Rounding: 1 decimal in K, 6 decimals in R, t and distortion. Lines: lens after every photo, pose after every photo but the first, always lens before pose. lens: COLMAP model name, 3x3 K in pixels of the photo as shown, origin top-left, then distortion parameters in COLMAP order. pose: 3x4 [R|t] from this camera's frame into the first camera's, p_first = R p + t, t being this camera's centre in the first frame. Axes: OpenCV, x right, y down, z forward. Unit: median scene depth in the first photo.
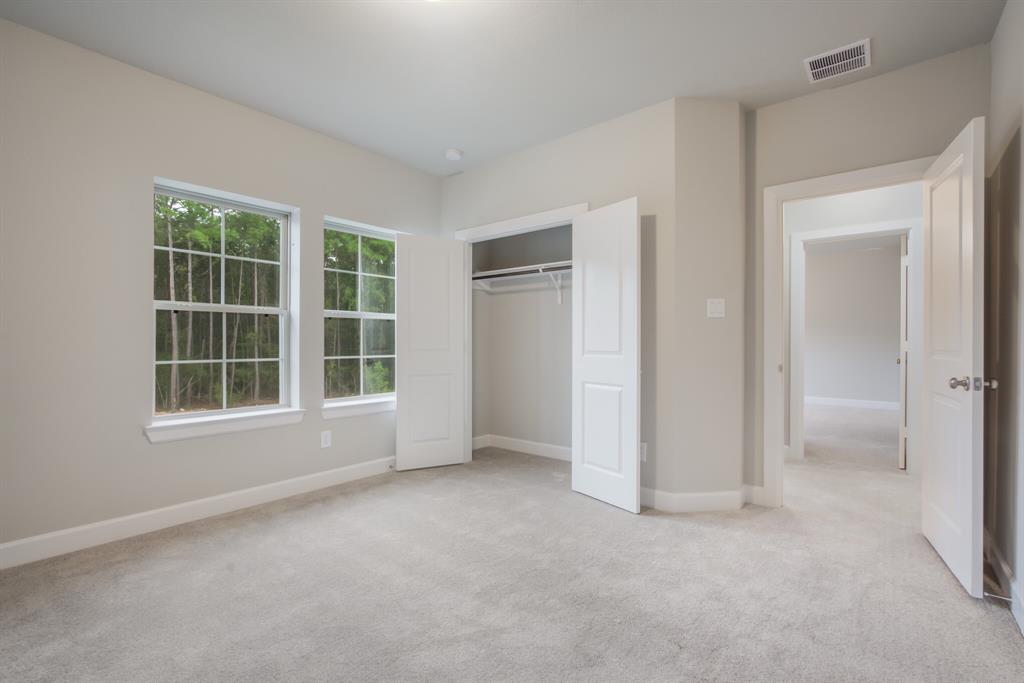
lens RADIAL K [[459.8, 0, 519.0], [0, 459.8, 345.7], [0, 0, 1]] dist [-0.012417, 0.003438]
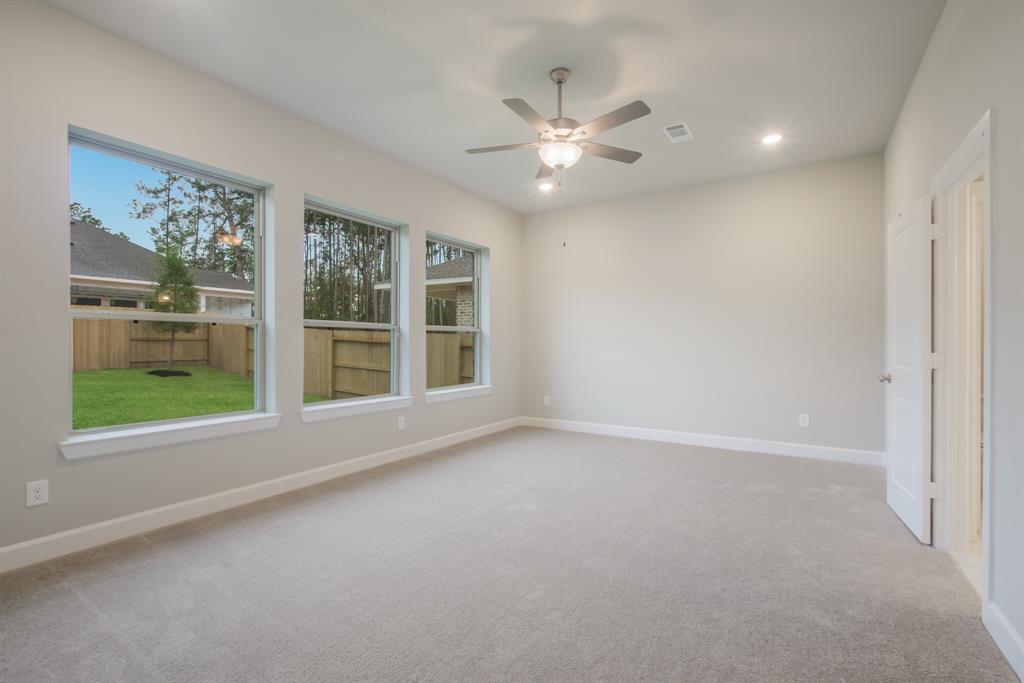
lens RADIAL K [[457.8, 0, 505.3], [0, 457.8, 348.8], [0, 0, 1]] dist [-0.029905, 0.005028]
pose [[0.991906, -0.009662, 0.126606, -0.146347], [0.010616, 0.999920, -0.006859, 0.001744], [-0.126529, 0.008147, 0.991929, -0.168844]]
